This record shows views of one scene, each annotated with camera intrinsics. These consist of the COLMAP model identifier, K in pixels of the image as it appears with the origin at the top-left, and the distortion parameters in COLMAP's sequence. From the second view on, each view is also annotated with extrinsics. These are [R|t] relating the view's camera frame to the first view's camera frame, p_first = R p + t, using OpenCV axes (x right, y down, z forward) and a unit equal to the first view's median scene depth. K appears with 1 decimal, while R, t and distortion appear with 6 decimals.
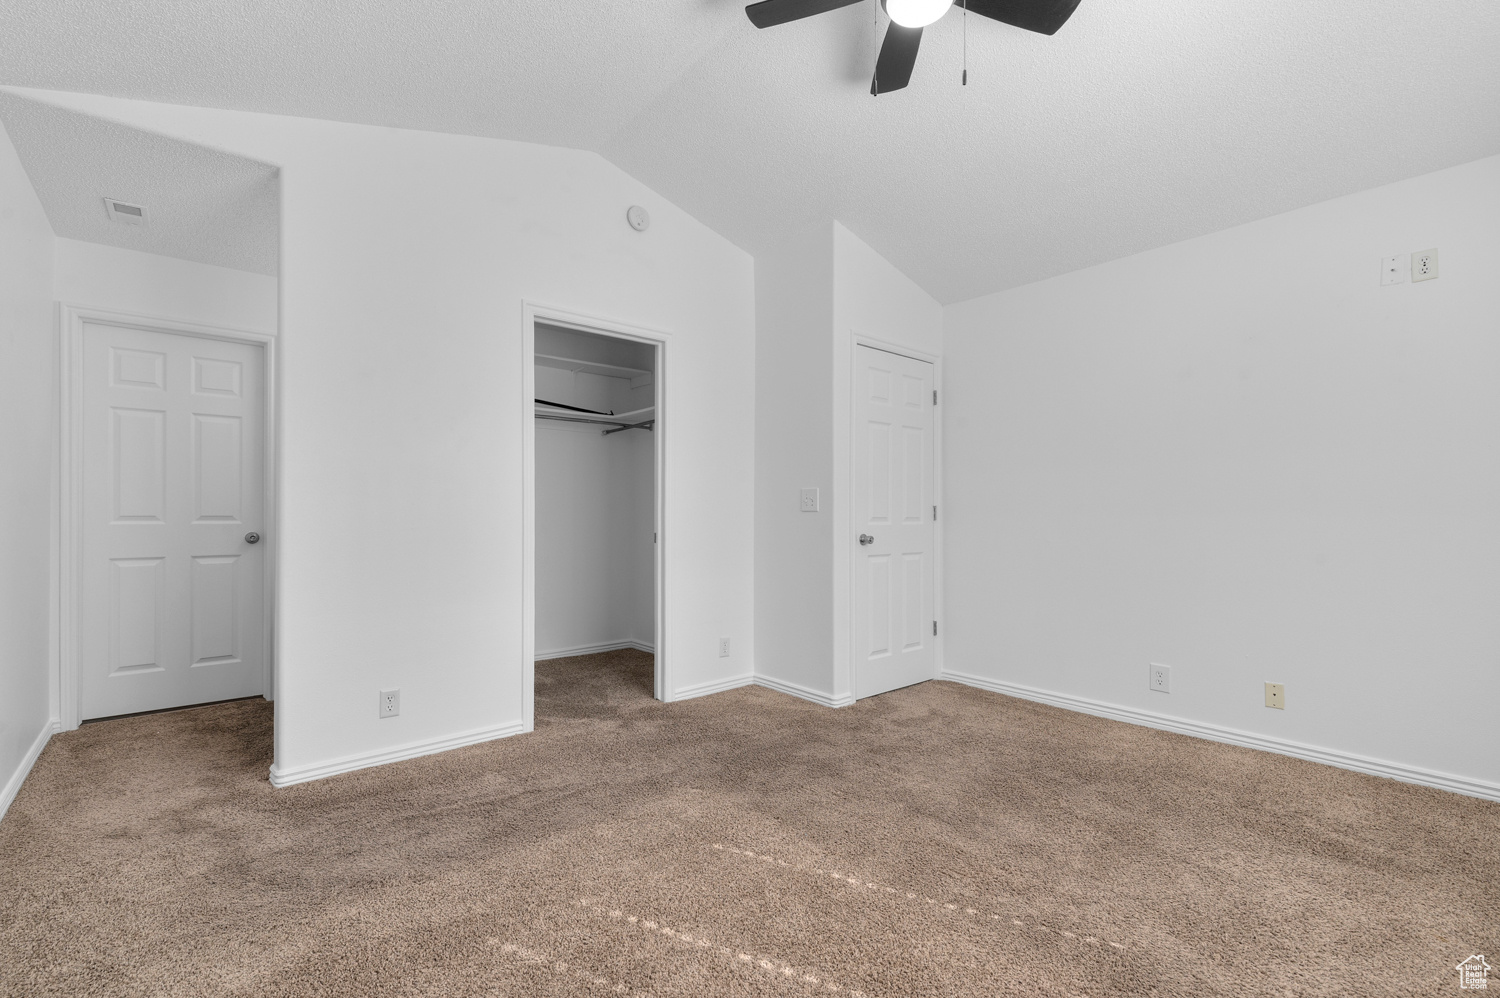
lens RADIAL K [[646.8, 0, 750.3], [0, 646.8, 507.4], [0, 0, 1]] dist [0.000009, -0.000238]
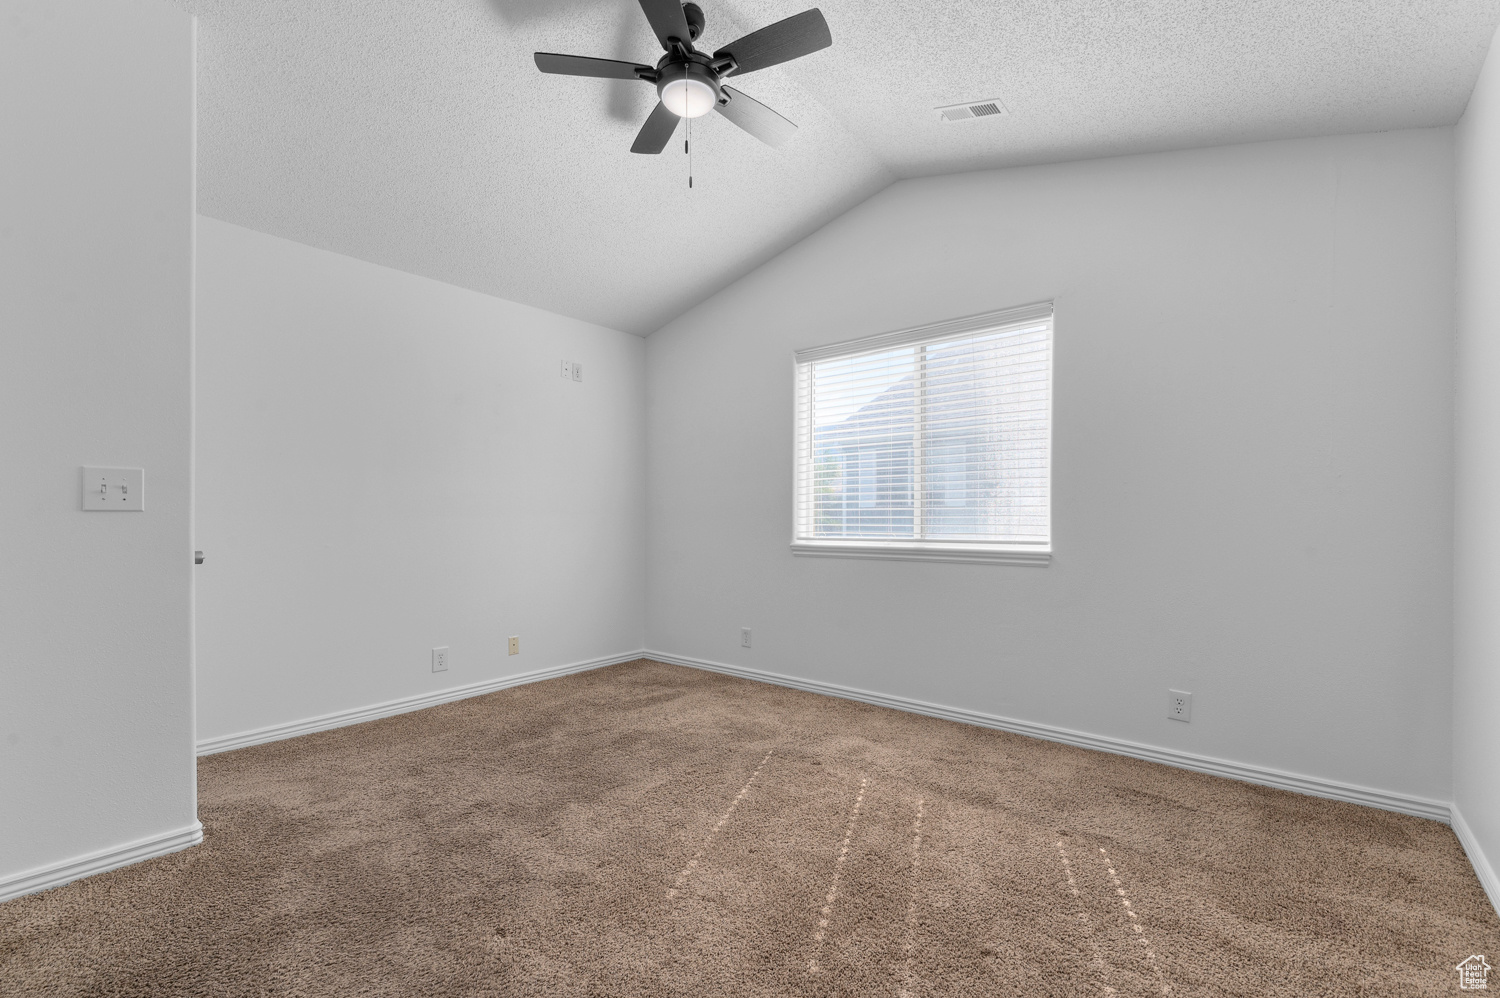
lens RADIAL K [[646.8, 0, 750.3], [0, 646.8, 507.4], [0, 0, 1]] dist [0.000009, -0.000238]
pose [[-0.157351, 0.007917, 0.987511, -0.671445], [-0.008741, 0.999918, -0.009409, 0.000657], [-0.987504, -0.010112, -0.157269, 0.733668]]
